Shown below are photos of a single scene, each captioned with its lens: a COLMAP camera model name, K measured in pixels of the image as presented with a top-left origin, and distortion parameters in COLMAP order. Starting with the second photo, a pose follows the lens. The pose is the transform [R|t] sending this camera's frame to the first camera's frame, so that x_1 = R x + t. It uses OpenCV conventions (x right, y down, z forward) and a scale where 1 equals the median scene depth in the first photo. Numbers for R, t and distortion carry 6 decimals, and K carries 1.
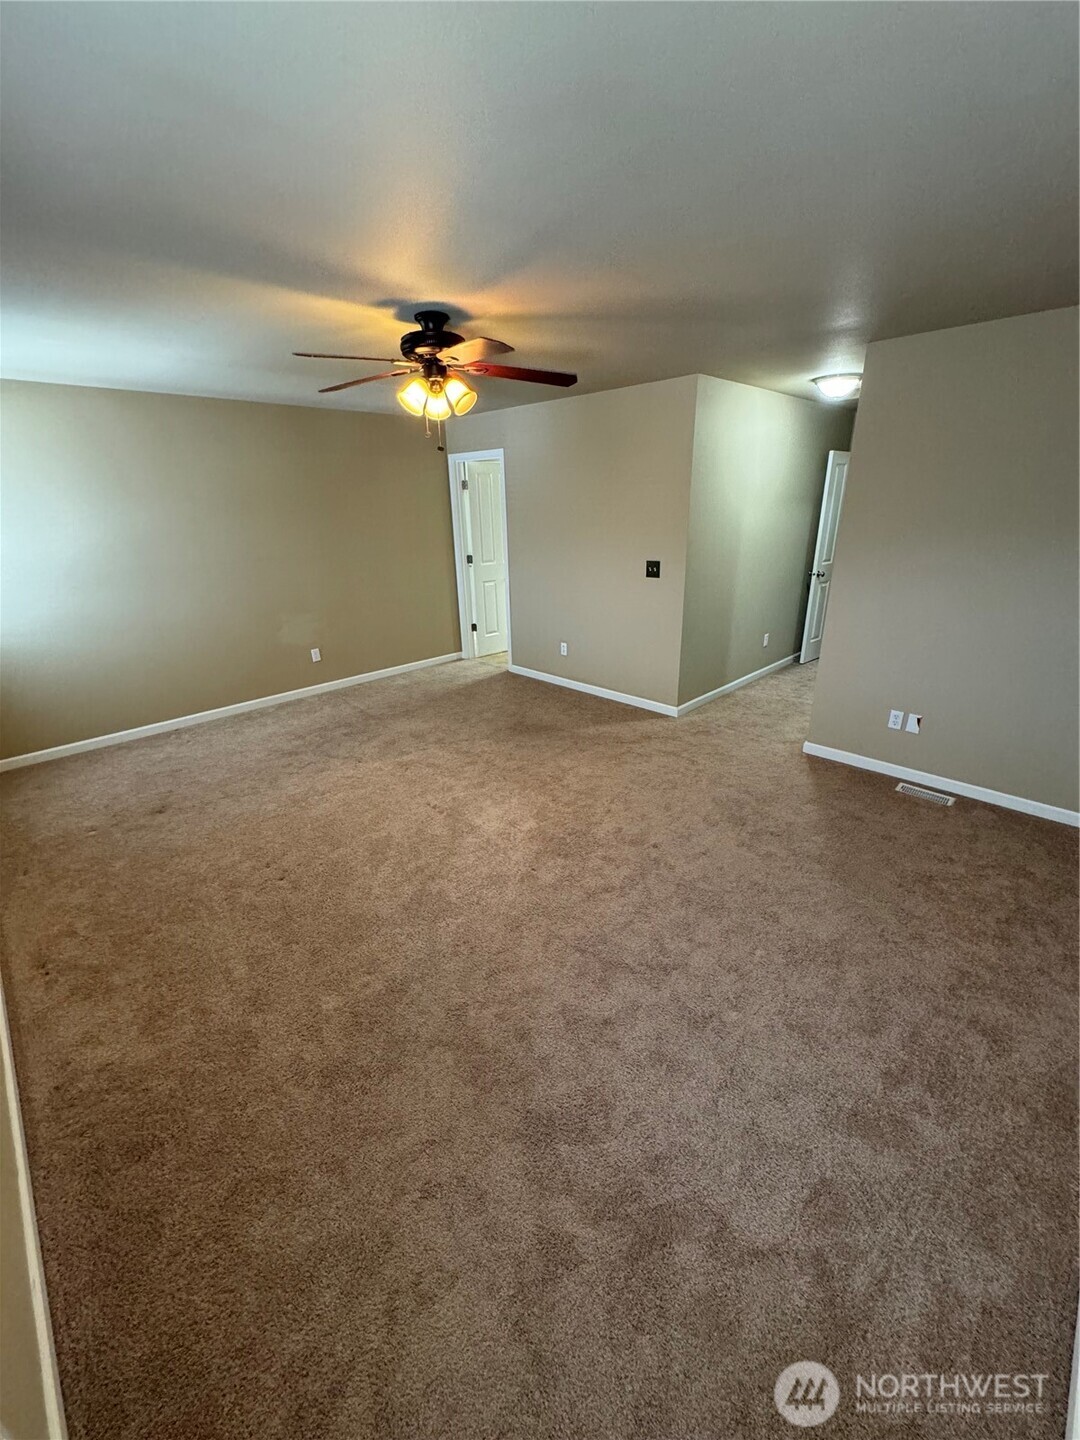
lens RADIAL K [[574.3, 0, 541.9], [0, 574.3, 718.9], [0, 0, 1]] dist [-0.001561, 0.000026]
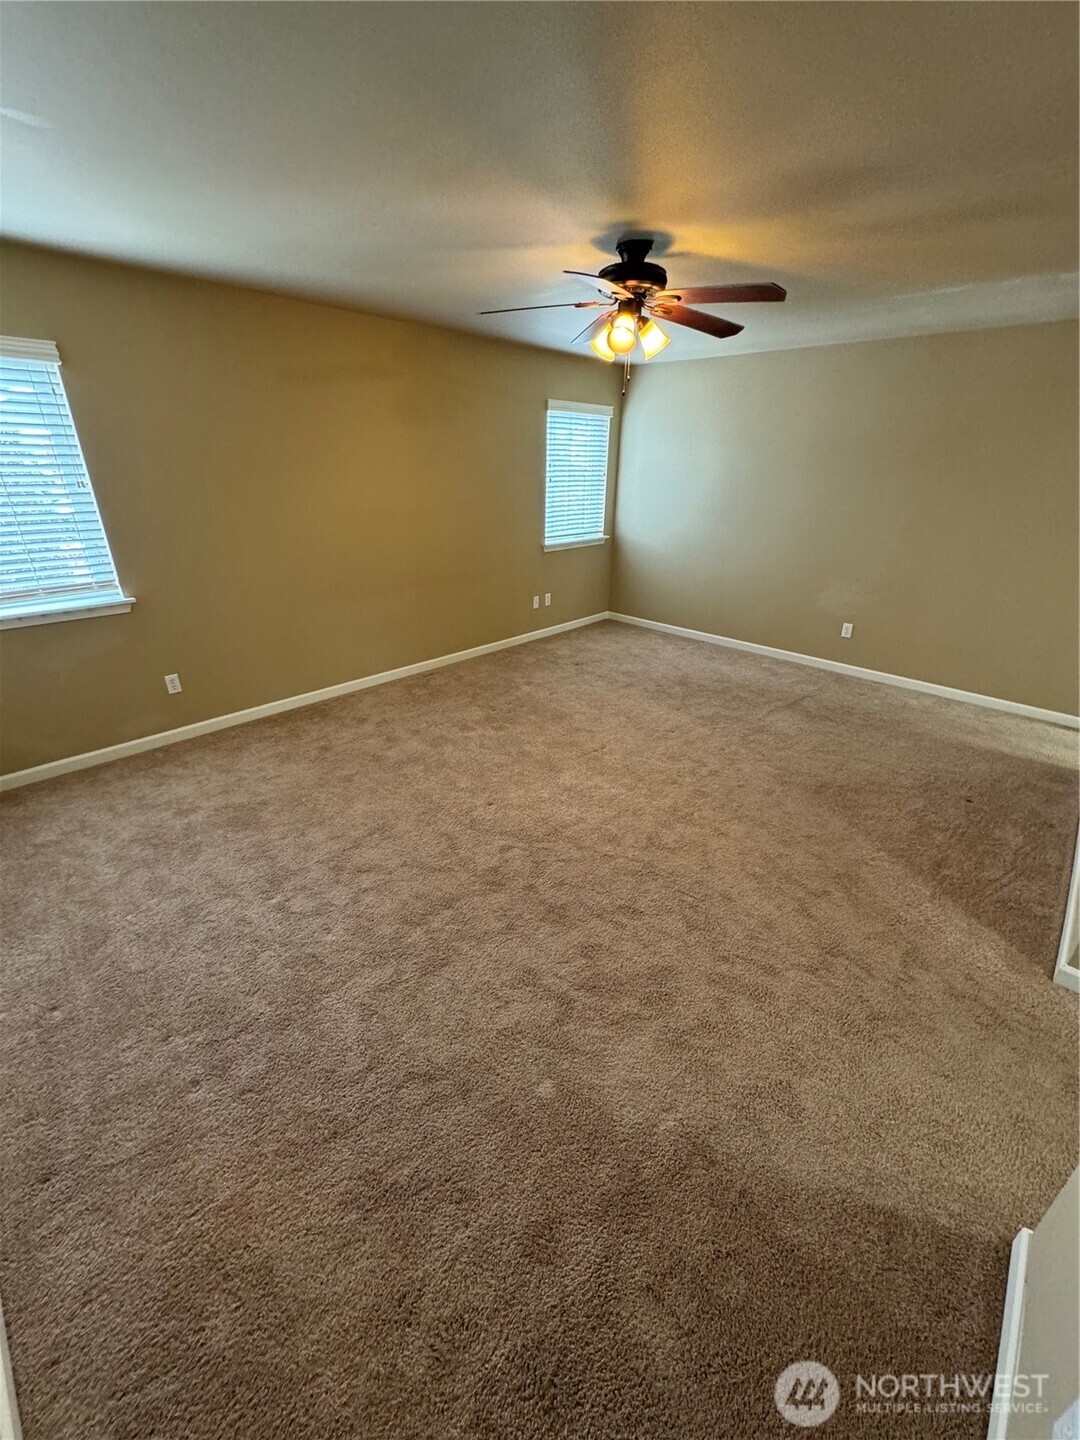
lens RADIAL K [[574.3, 0, 541.9], [0, 574.3, 718.9], [0, 0, 1]] dist [-0.001561, 0.000026]
pose [[0.025822, 0.432597, -0.901218, 0.568039], [-0.373784, 0.840305, 0.392648, -0.208454], [0.927156, 0.326721, 0.183396, 0.542232]]
